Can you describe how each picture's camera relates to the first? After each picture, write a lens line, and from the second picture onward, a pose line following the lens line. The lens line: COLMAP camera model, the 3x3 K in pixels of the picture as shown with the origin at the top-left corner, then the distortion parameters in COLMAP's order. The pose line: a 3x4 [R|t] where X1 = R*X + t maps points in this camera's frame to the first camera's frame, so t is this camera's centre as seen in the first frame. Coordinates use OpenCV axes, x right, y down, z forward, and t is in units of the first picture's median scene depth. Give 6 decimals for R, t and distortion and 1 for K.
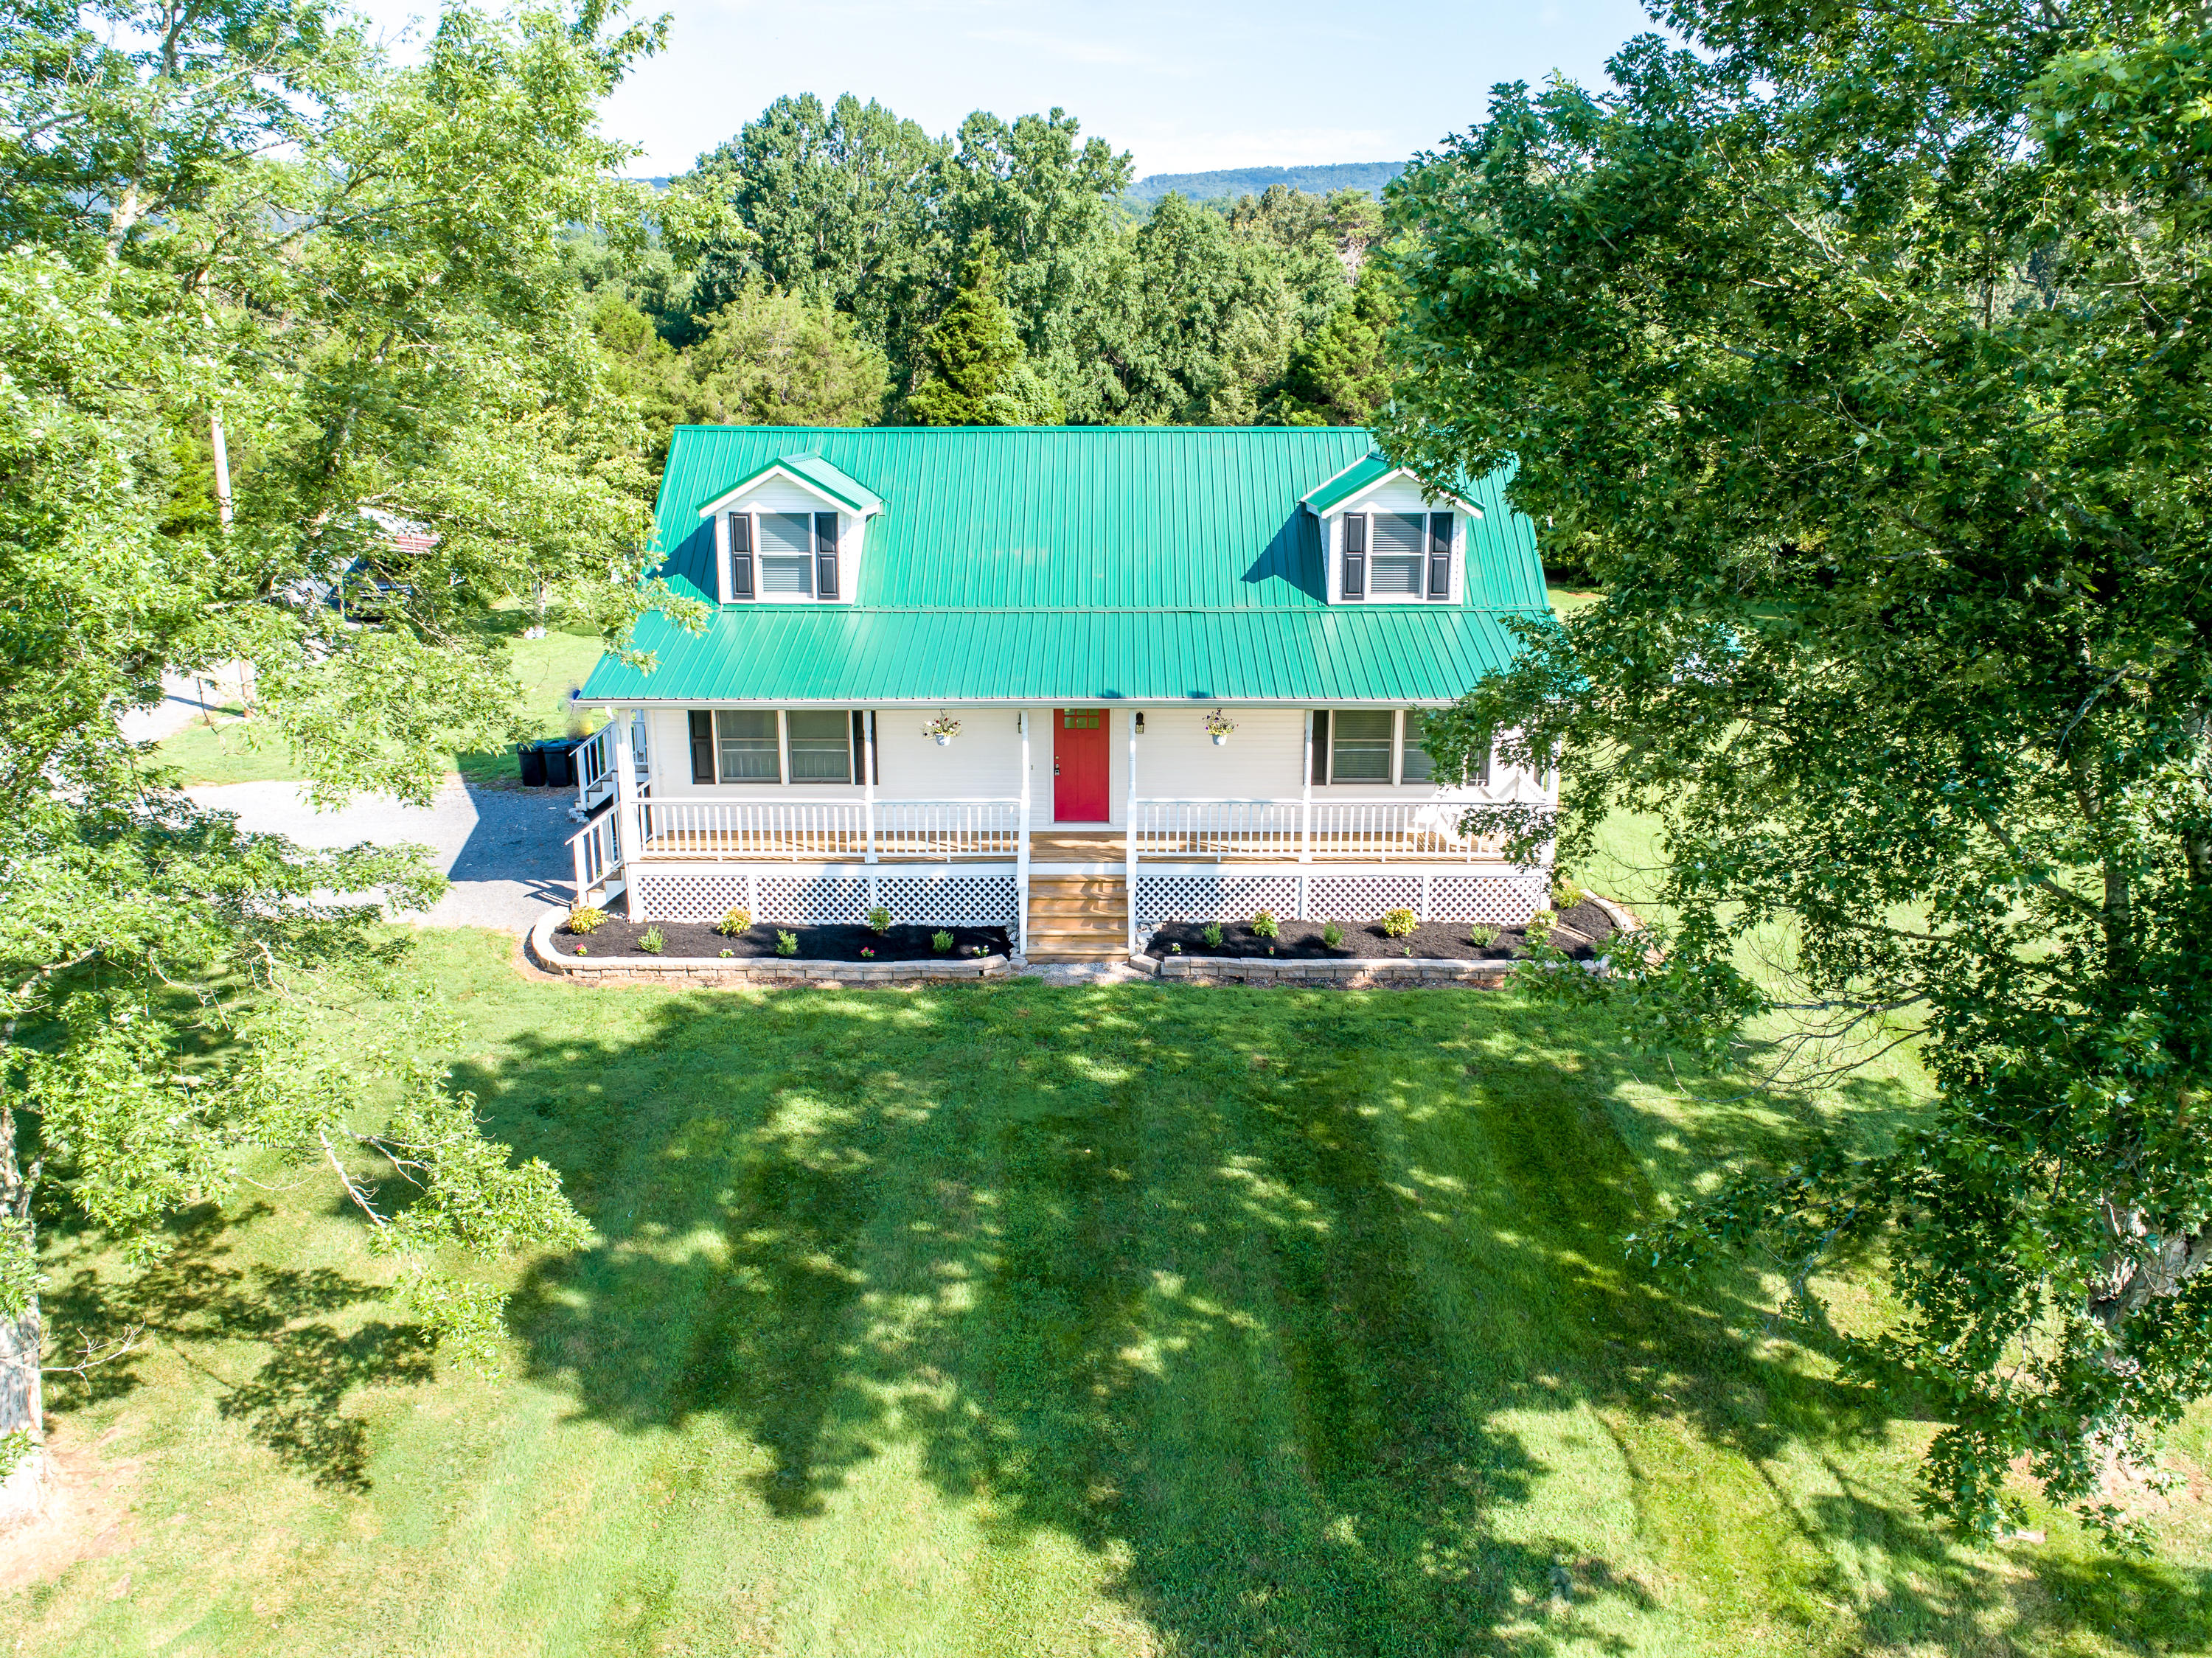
lens RADIAL K [[1706.9, 0, 1106.0], [0, 1706.9, 829.0], [0, 0, 1]] dist [-0.018653, 0.006646]
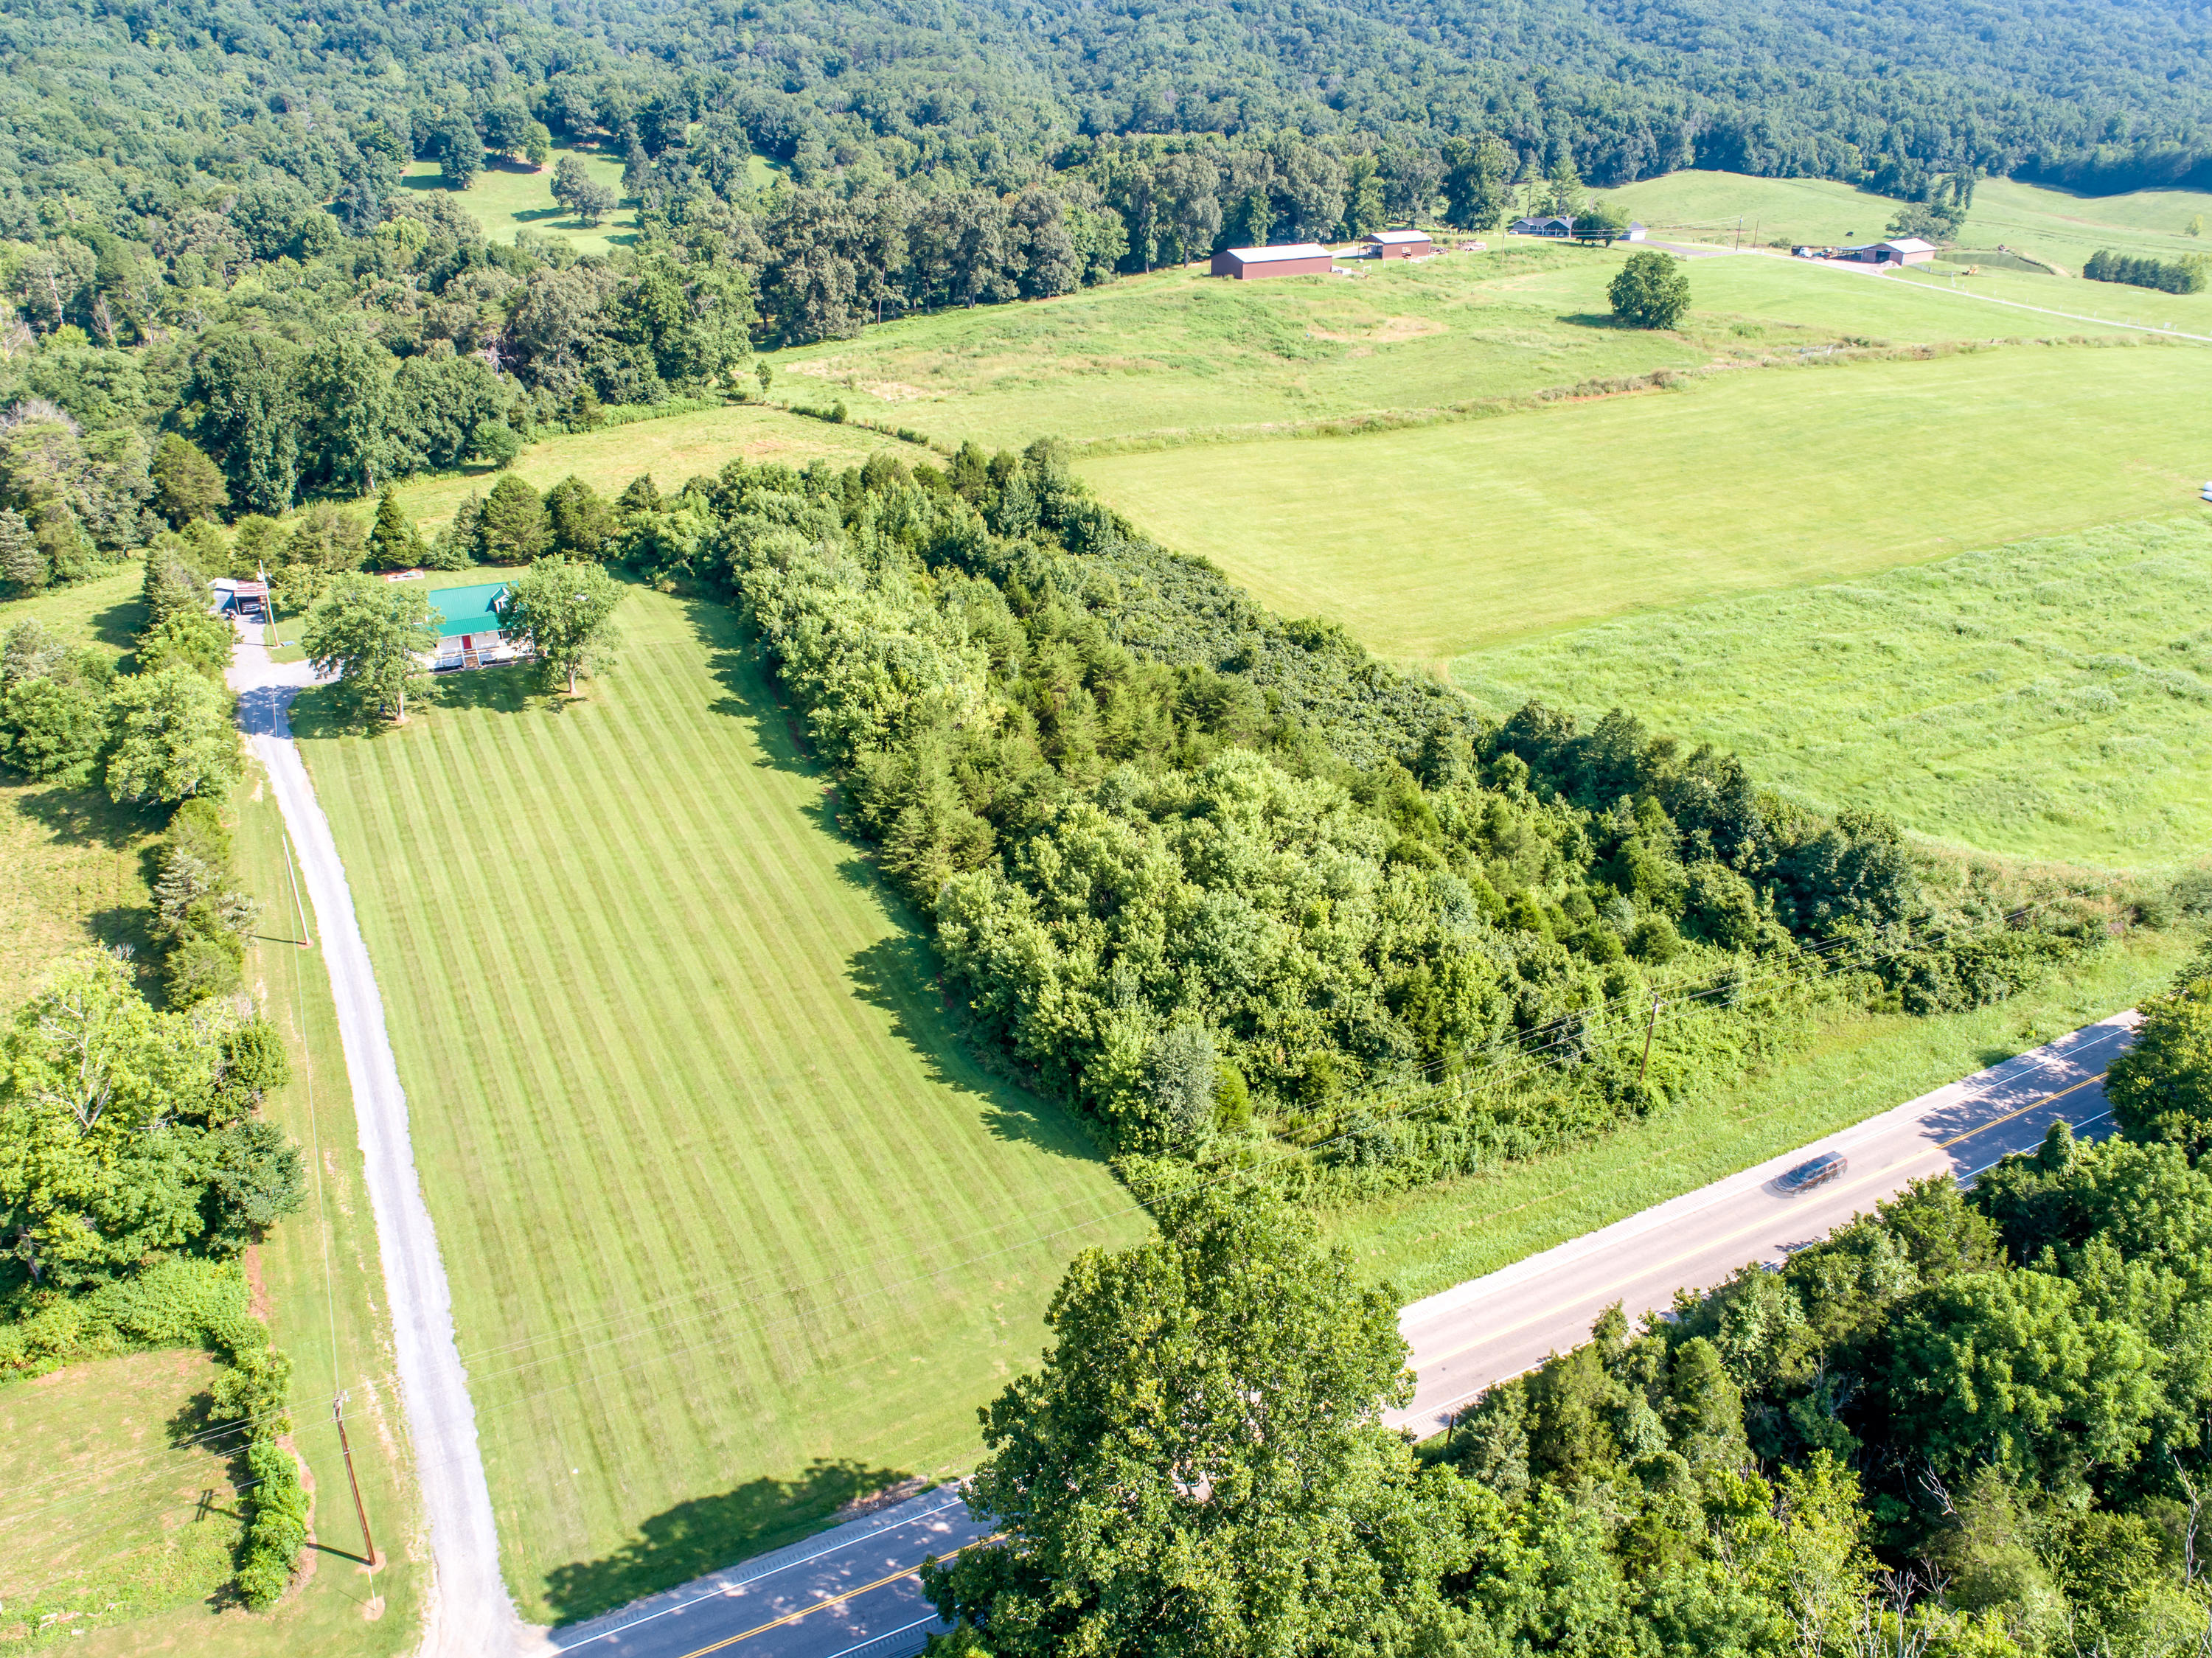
lens RADIAL K [[1706.9, 0, 1106.0], [0, 1706.9, 829.0], [0, 0, 1]] dist [-0.018653, 0.006646]
pose [[0.903319, -0.178370, 0.390126, -0.533241], [0.110465, 0.975504, 0.190233, -0.341268], [-0.414502, -0.128746, 0.900895, -6.850014]]
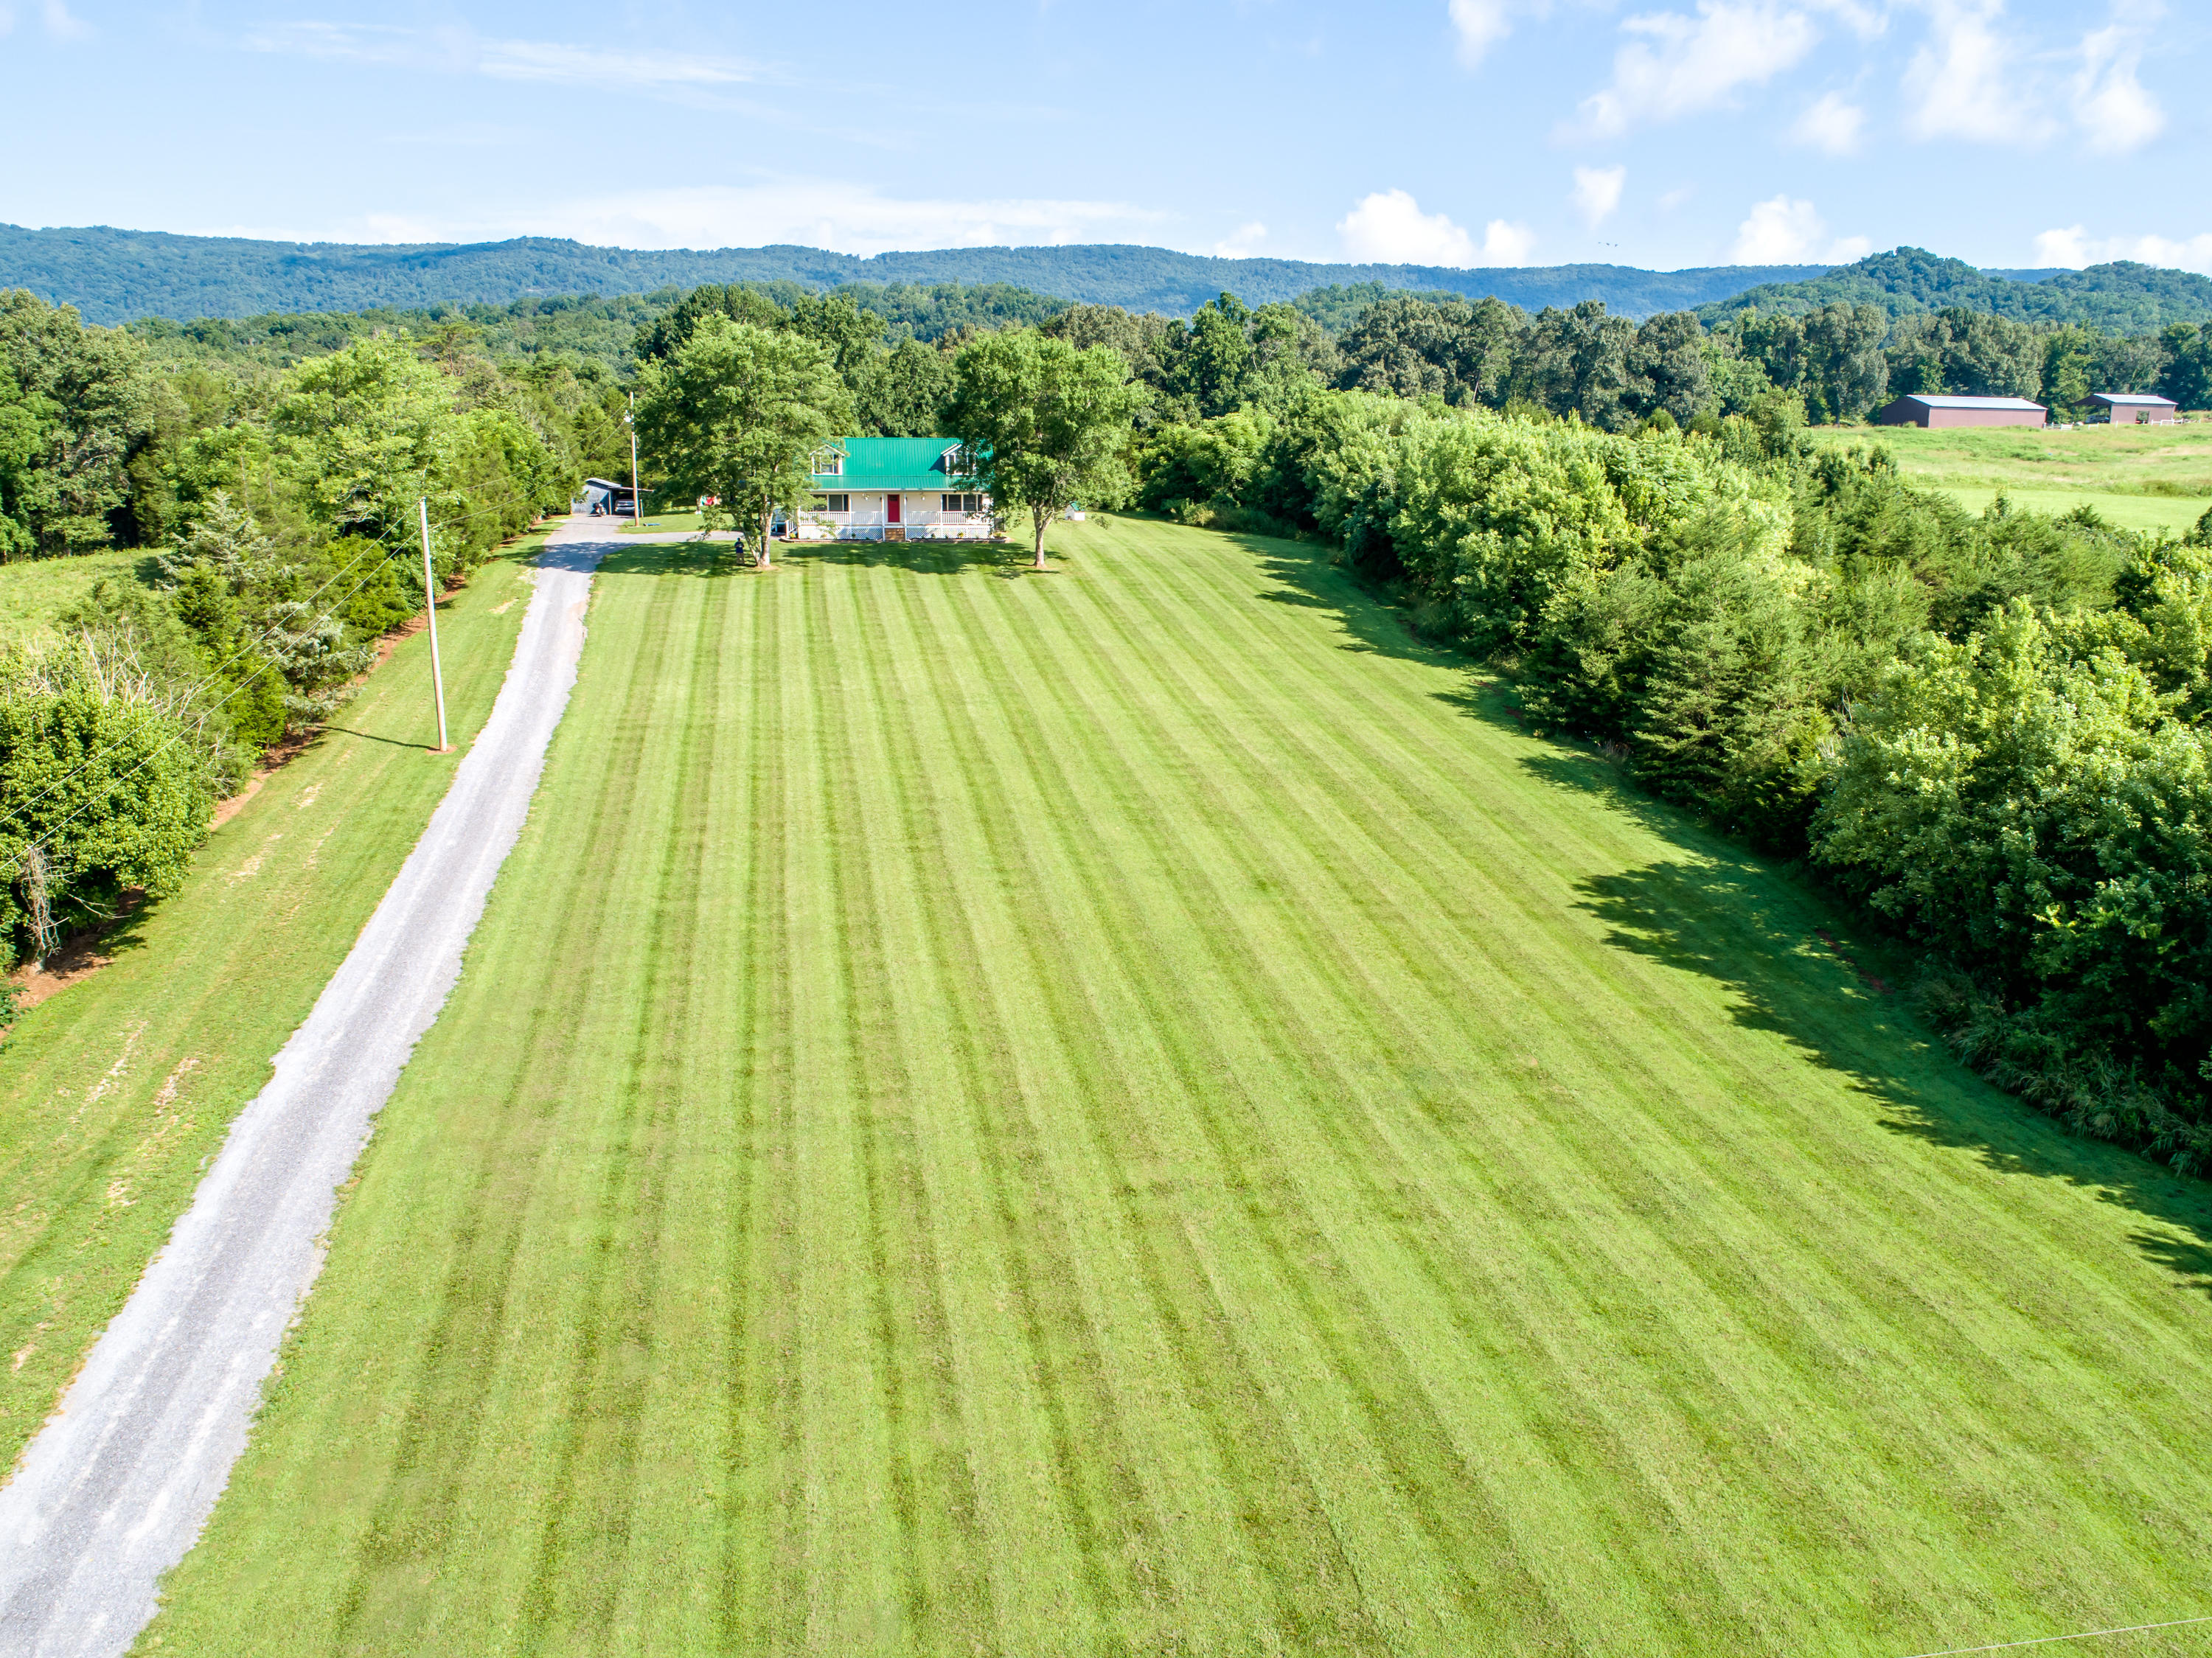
lens RADIAL K [[1706.9, 0, 1106.0], [0, 1706.9, 829.0], [0, 0, 1]] dist [-0.018653, 0.006646]
pose [[0.988850, -0.029665, 0.145931, -0.149443], [0.035171, 0.998758, -0.035300, 1.031410], [-0.144702, 0.040039, 0.988665, -3.685229]]
